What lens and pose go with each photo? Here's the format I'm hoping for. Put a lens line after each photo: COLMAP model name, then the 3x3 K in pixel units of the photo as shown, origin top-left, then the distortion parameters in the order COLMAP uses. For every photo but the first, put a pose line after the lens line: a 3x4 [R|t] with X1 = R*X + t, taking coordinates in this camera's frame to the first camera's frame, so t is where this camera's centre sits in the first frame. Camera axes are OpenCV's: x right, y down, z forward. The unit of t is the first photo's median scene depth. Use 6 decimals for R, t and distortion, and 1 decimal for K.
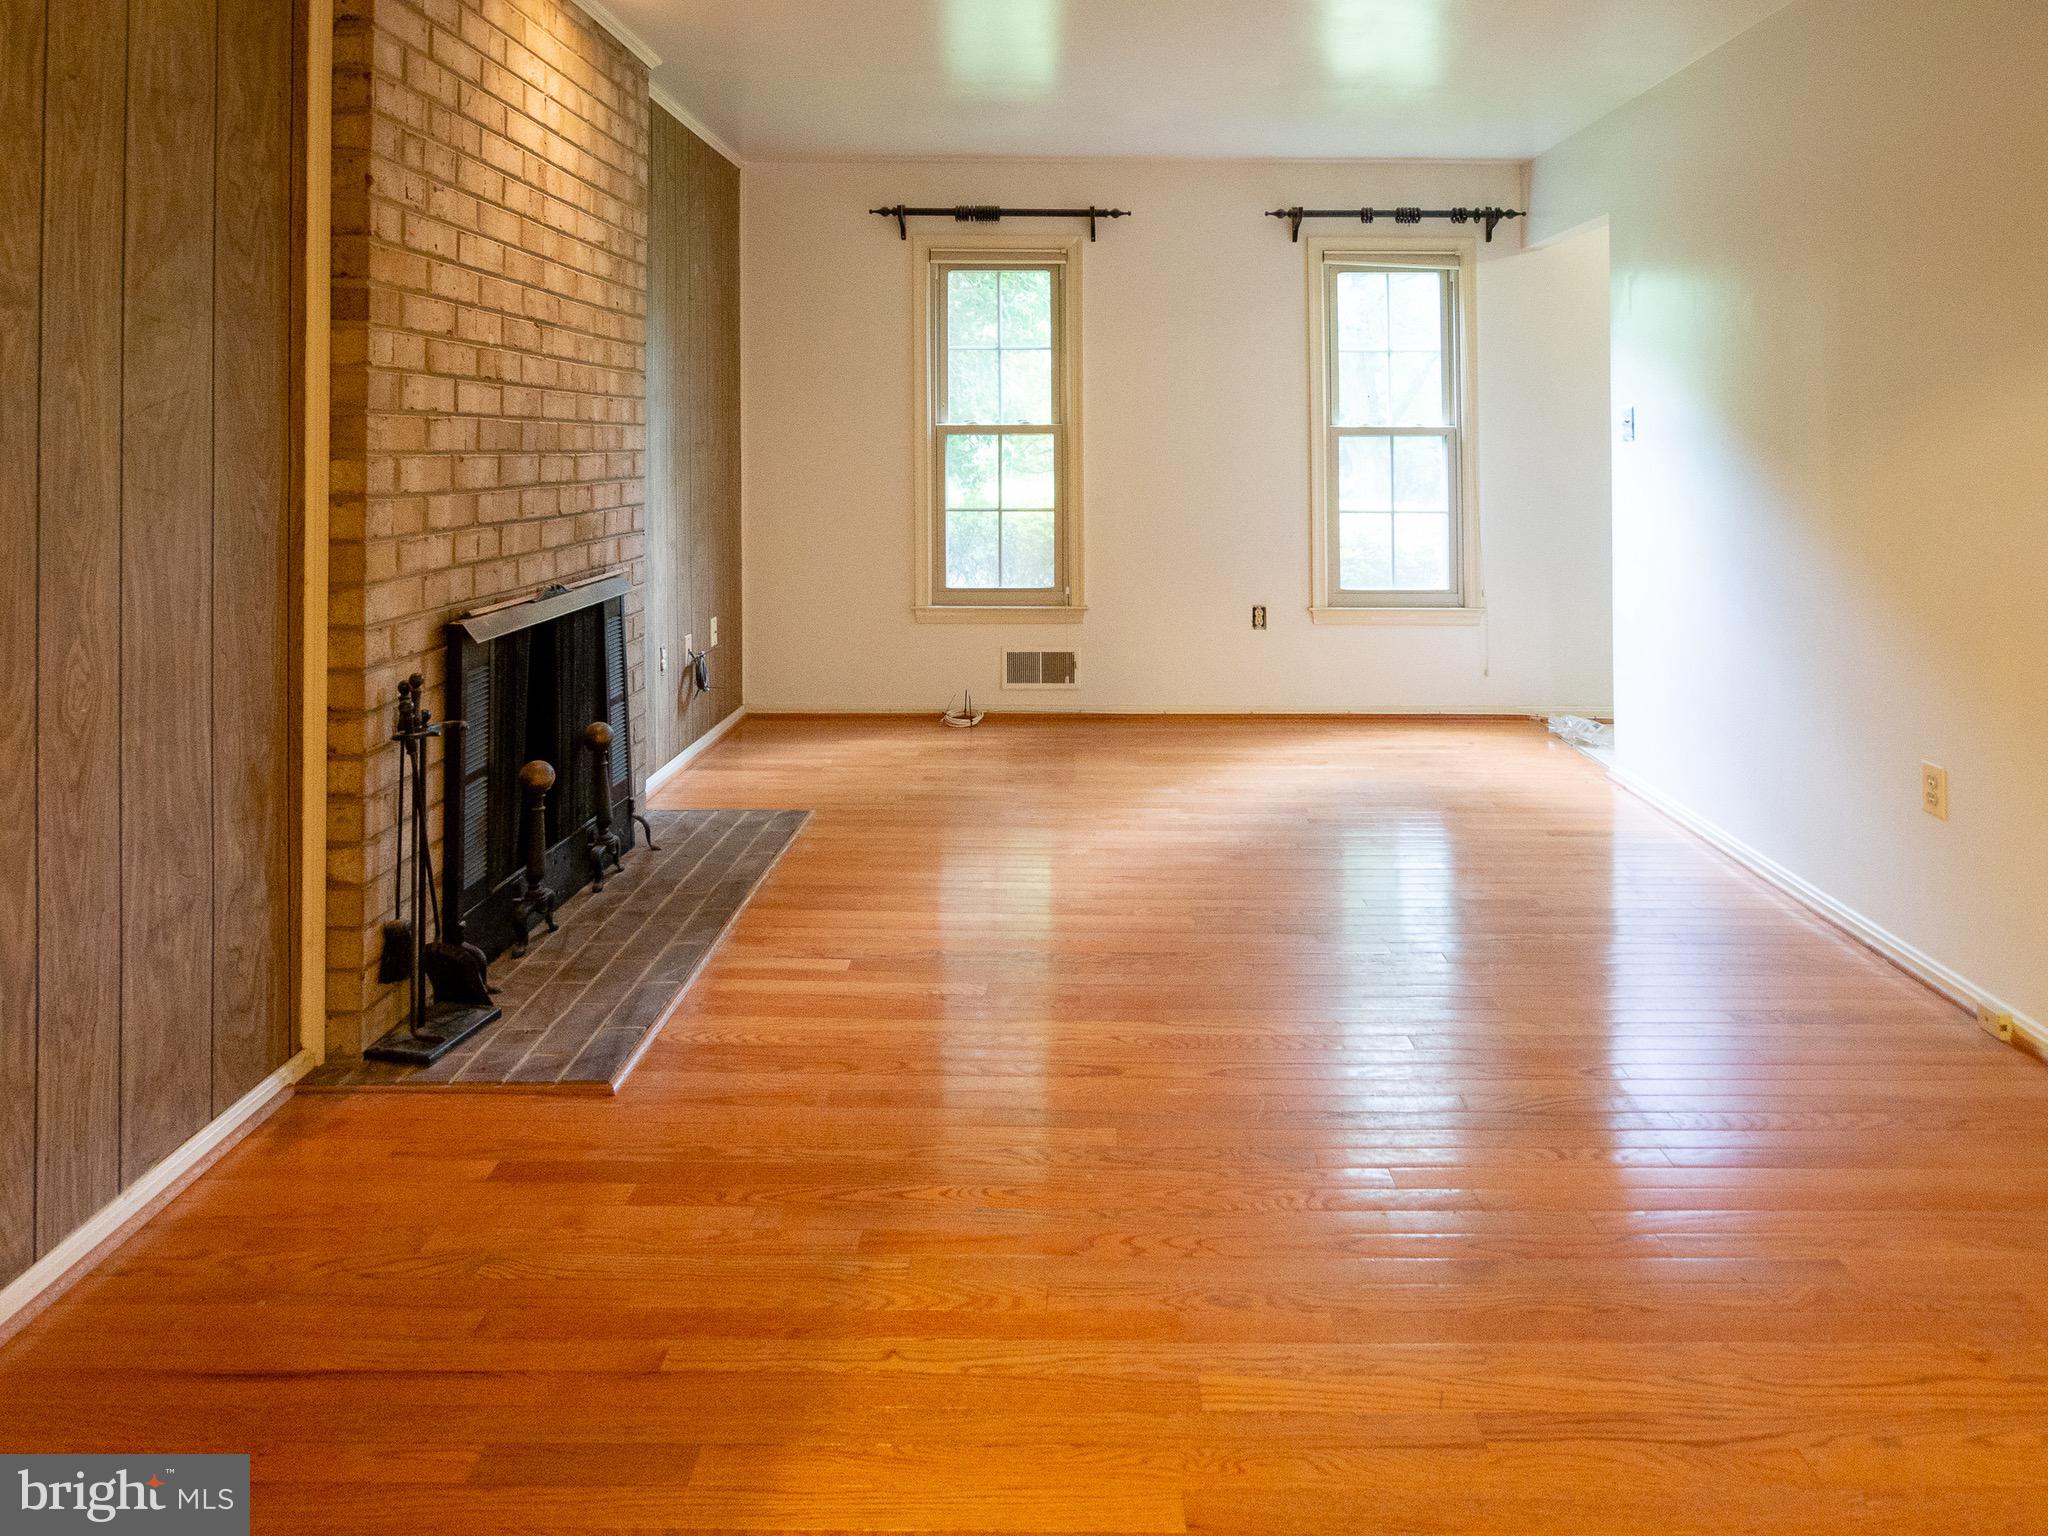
lens RADIAL K [[1187.9, 0, 1029.8], [0, 1187.9, 485.6], [0, 0, 1]] dist [-0.001134, -0.000305]
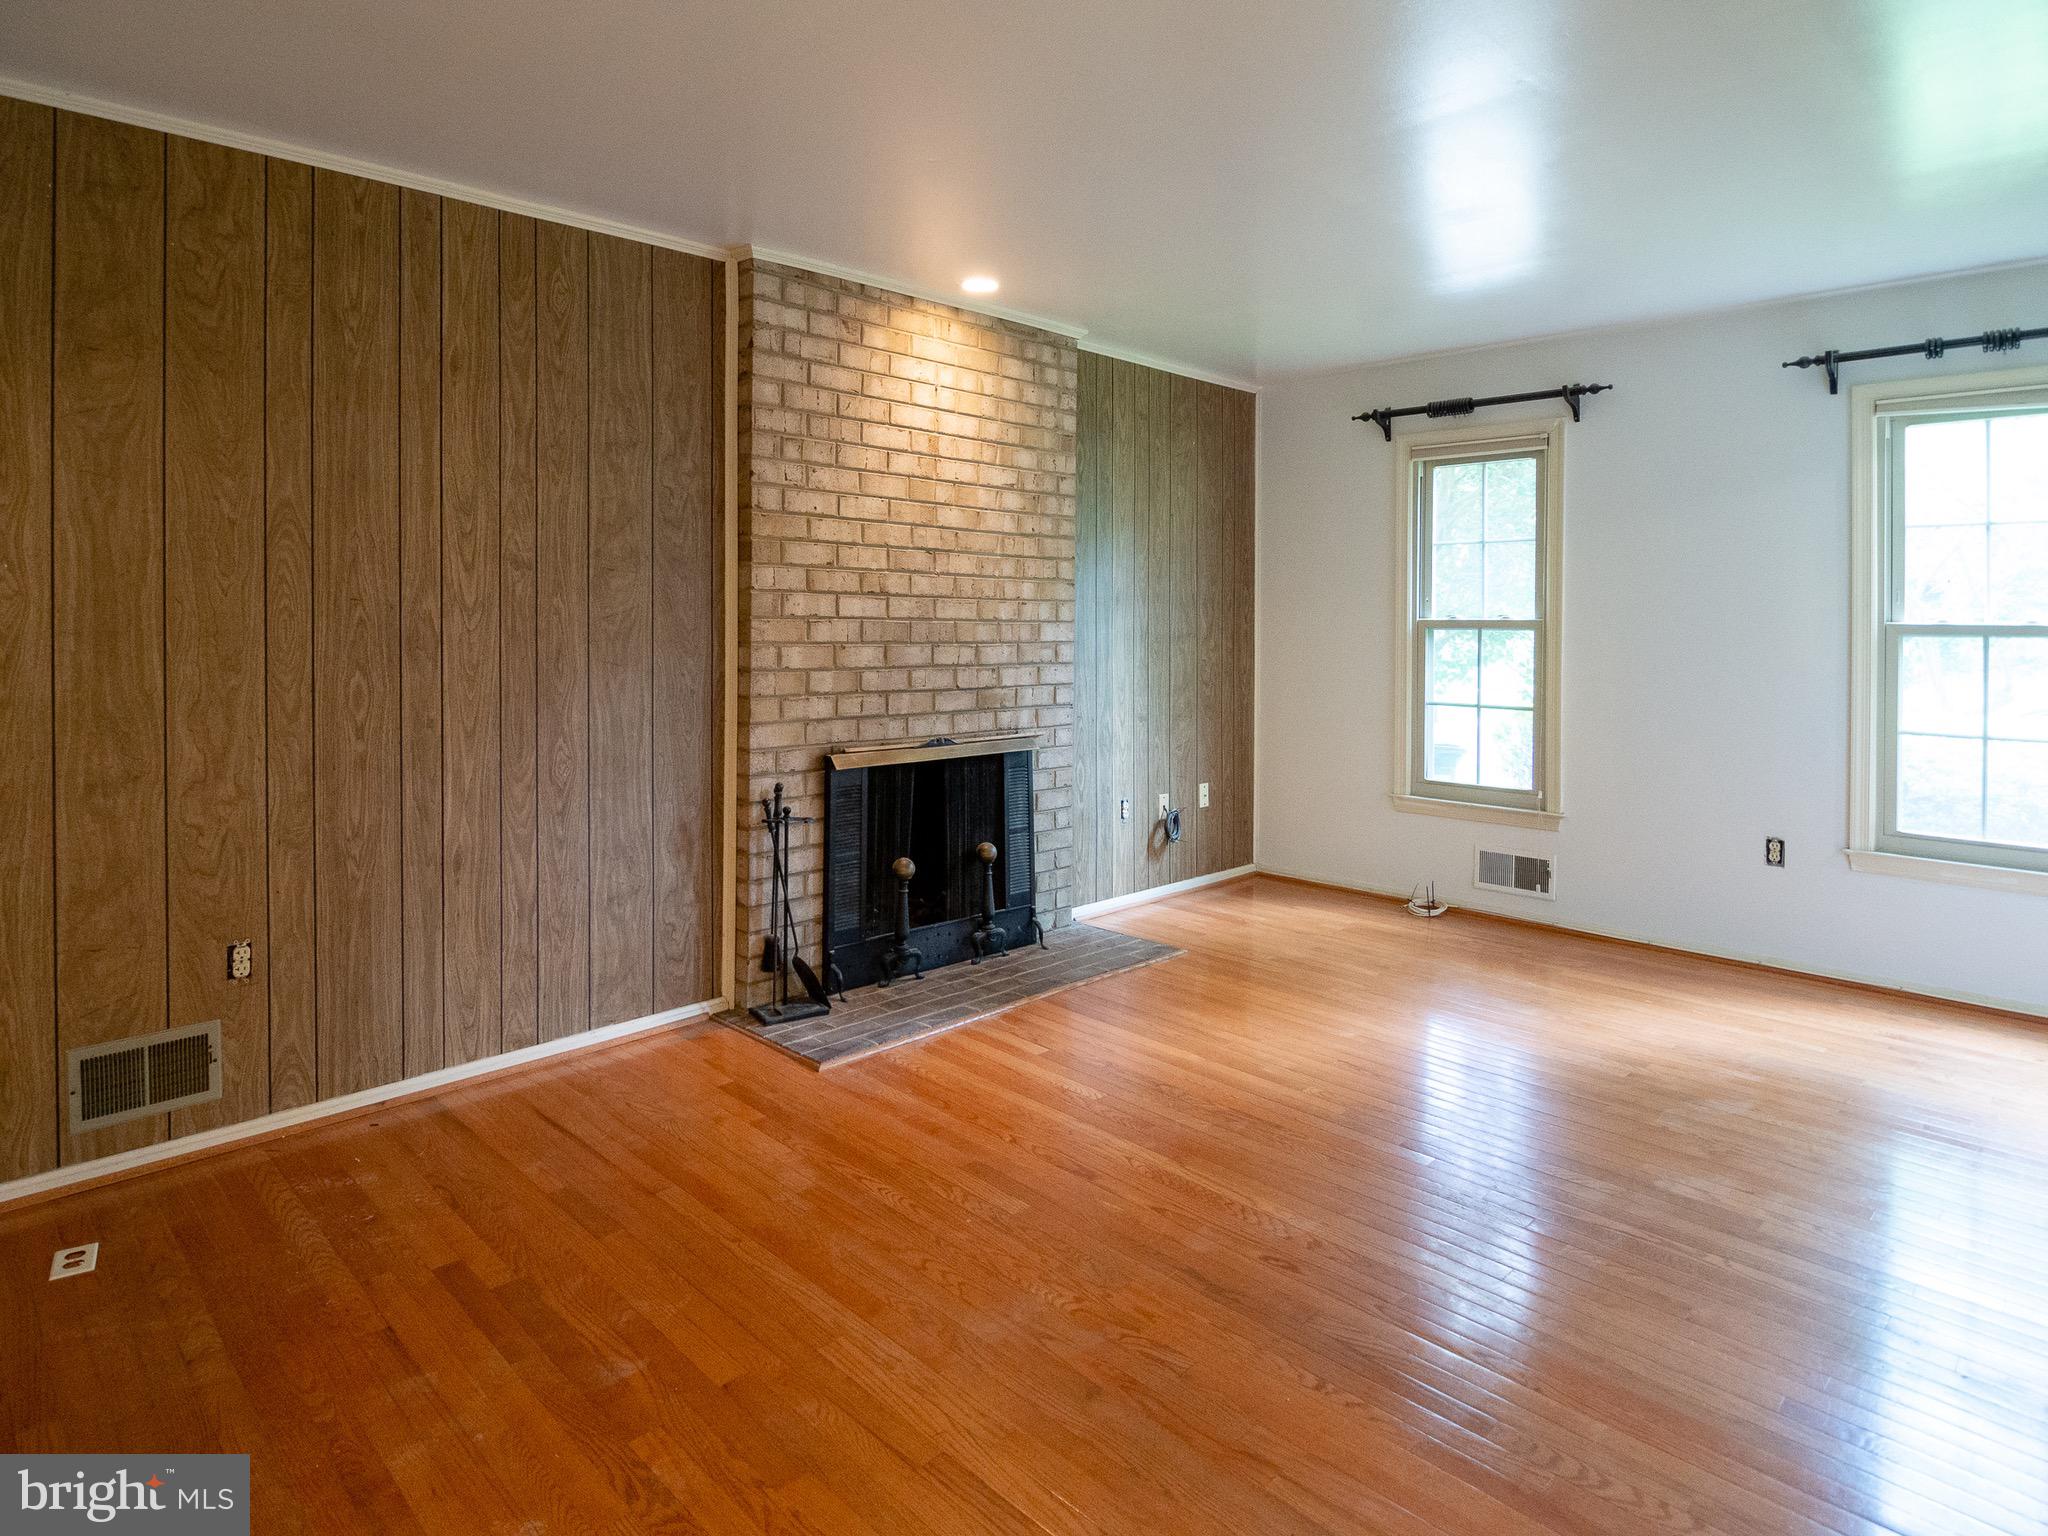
lens RADIAL K [[1116.4, 0, 1021.7], [0, 1116.4, 711.1], [0, 0, 1]] dist [-0.005478, -0.000910]
pose [[0.722494, 0.059512, -0.688811, 0.697308], [-0.032531, 0.998111, 0.052113, -0.024110], [0.690611, -0.015244, 0.723065, 0.140534]]
